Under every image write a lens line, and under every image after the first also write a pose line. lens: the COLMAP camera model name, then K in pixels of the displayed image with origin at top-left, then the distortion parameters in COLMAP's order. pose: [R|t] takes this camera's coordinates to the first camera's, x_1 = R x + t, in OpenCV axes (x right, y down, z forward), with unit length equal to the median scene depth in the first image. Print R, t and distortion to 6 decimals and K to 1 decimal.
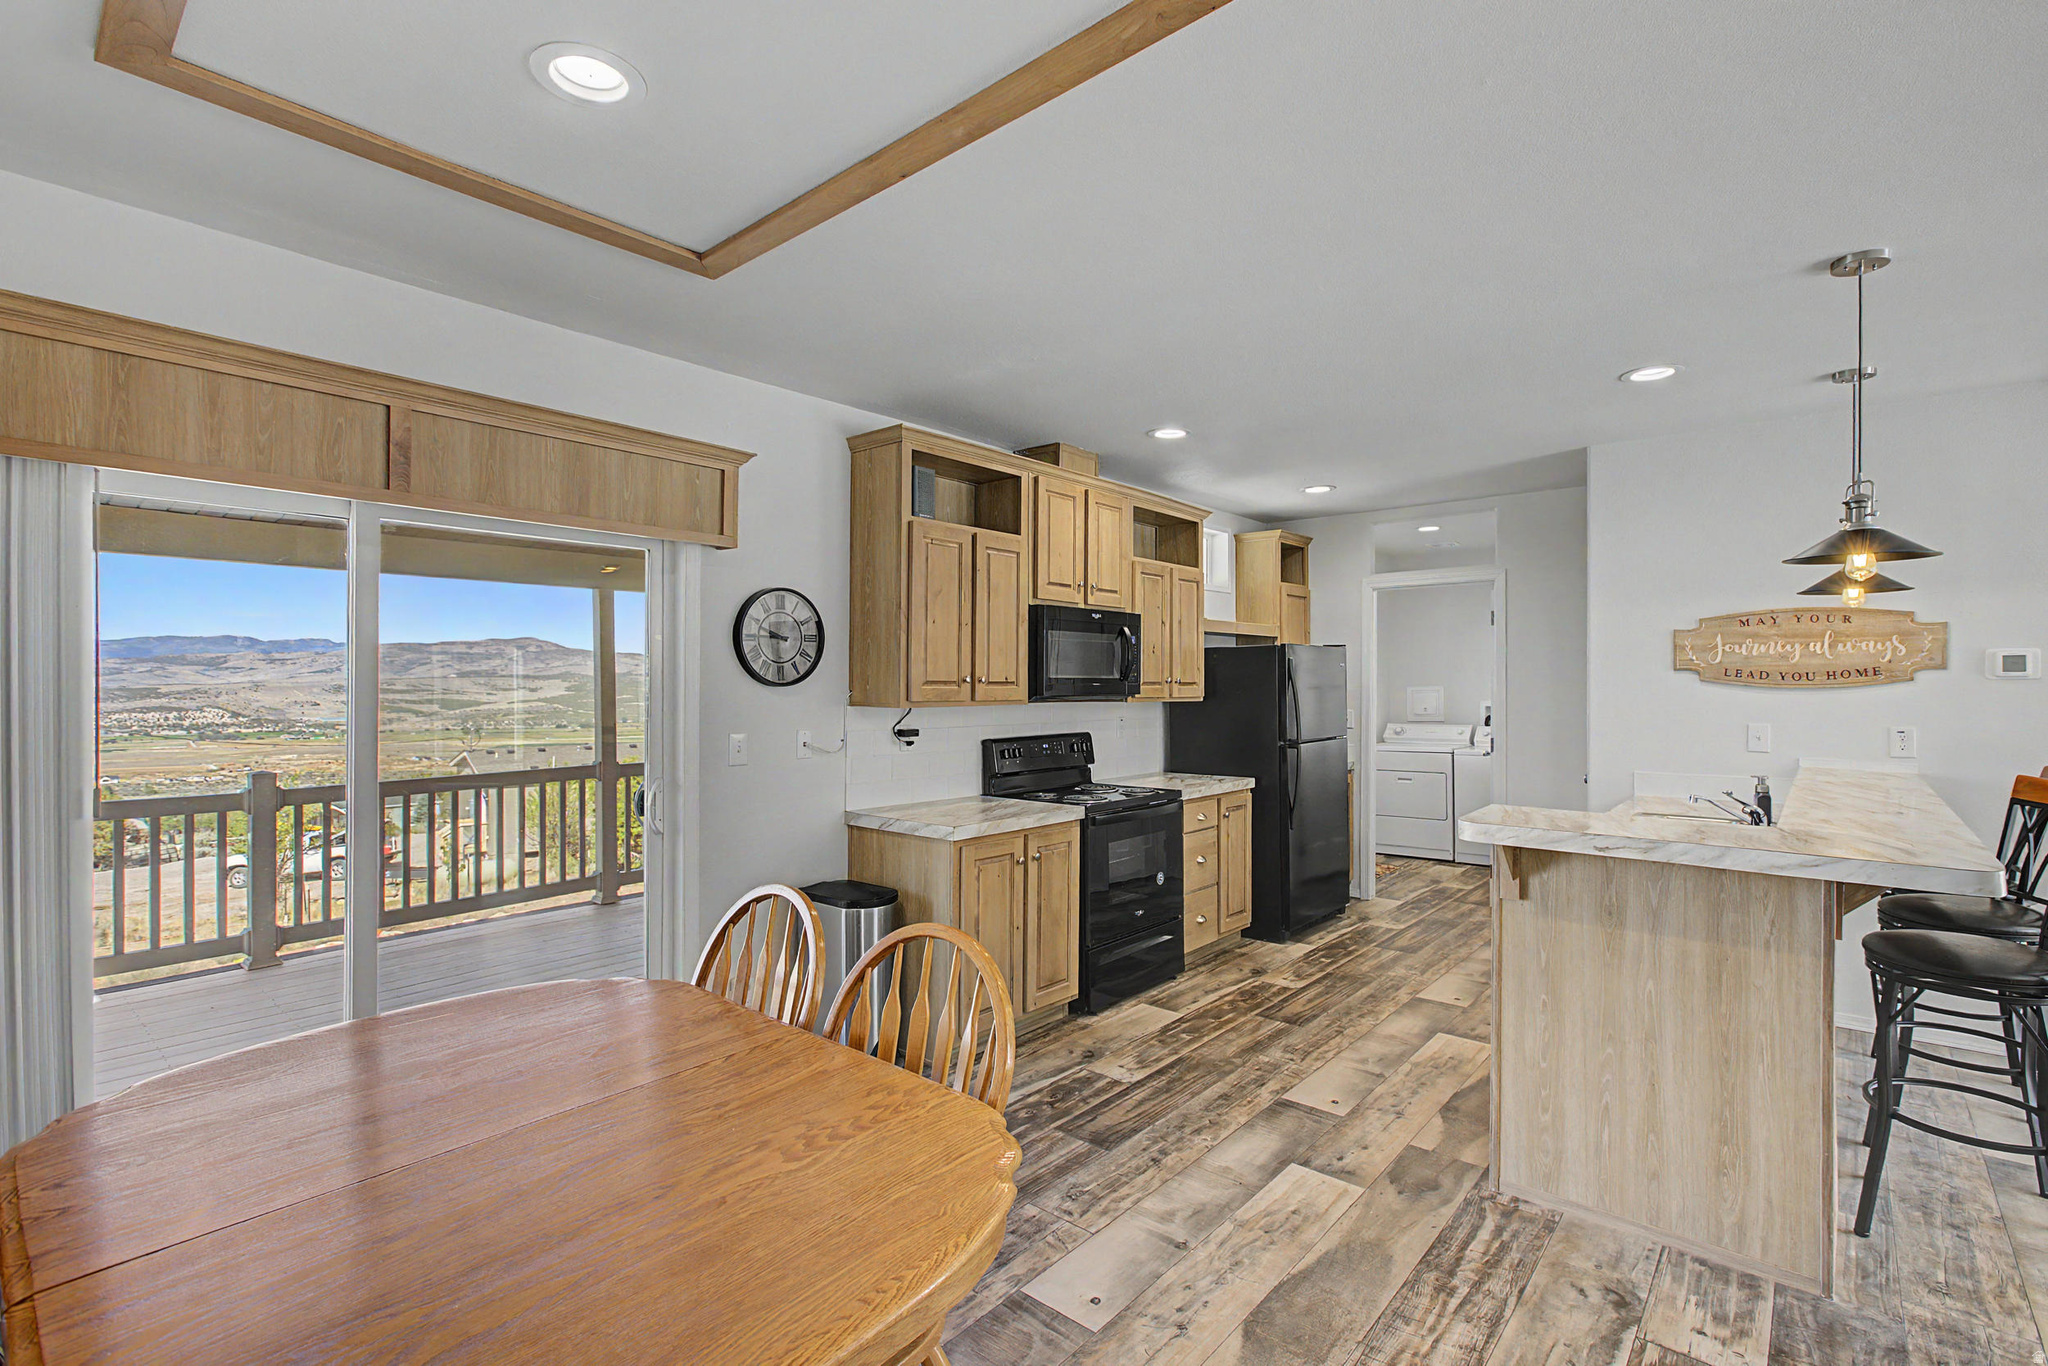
lens RADIAL K [[944.3, 0, 1049.2], [0, 944.3, 689.1], [0, 0, 1]] dist [-0.006313, 0.002107]
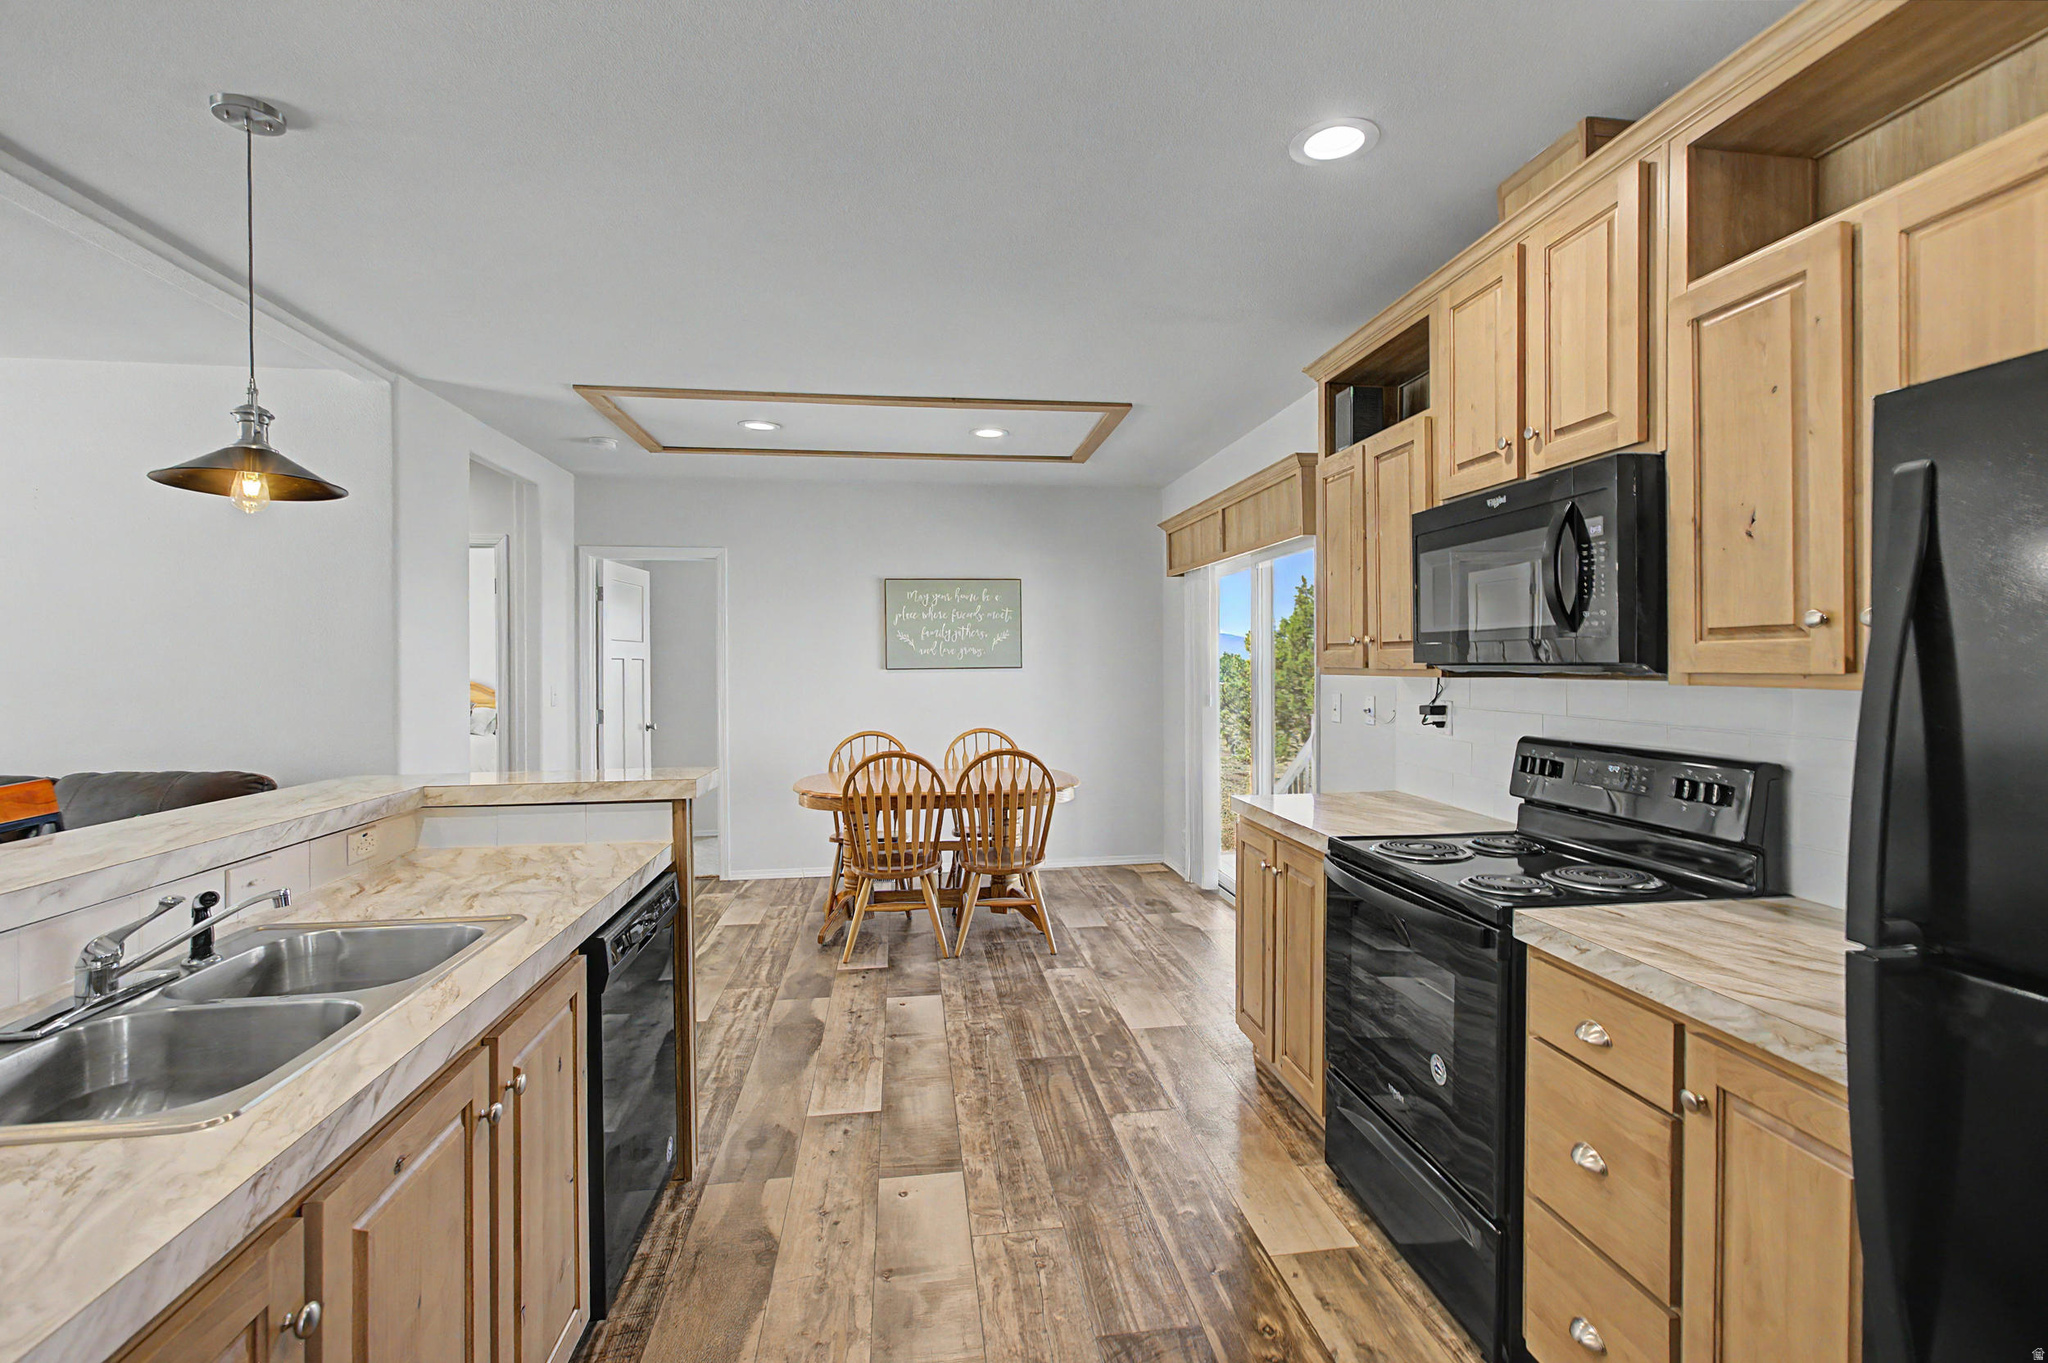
lens RADIAL K [[944.3, 0, 1045.1], [0, 944.3, 667.5], [0, 0, 1]] dist [-0.006313, 0.002107]
pose [[-0.664678, 0.009089, -0.747074, 0.772006], [0.001760, 0.999942, 0.010600, 0.003756], [0.747128, 0.005731, -0.664656, 1.548652]]
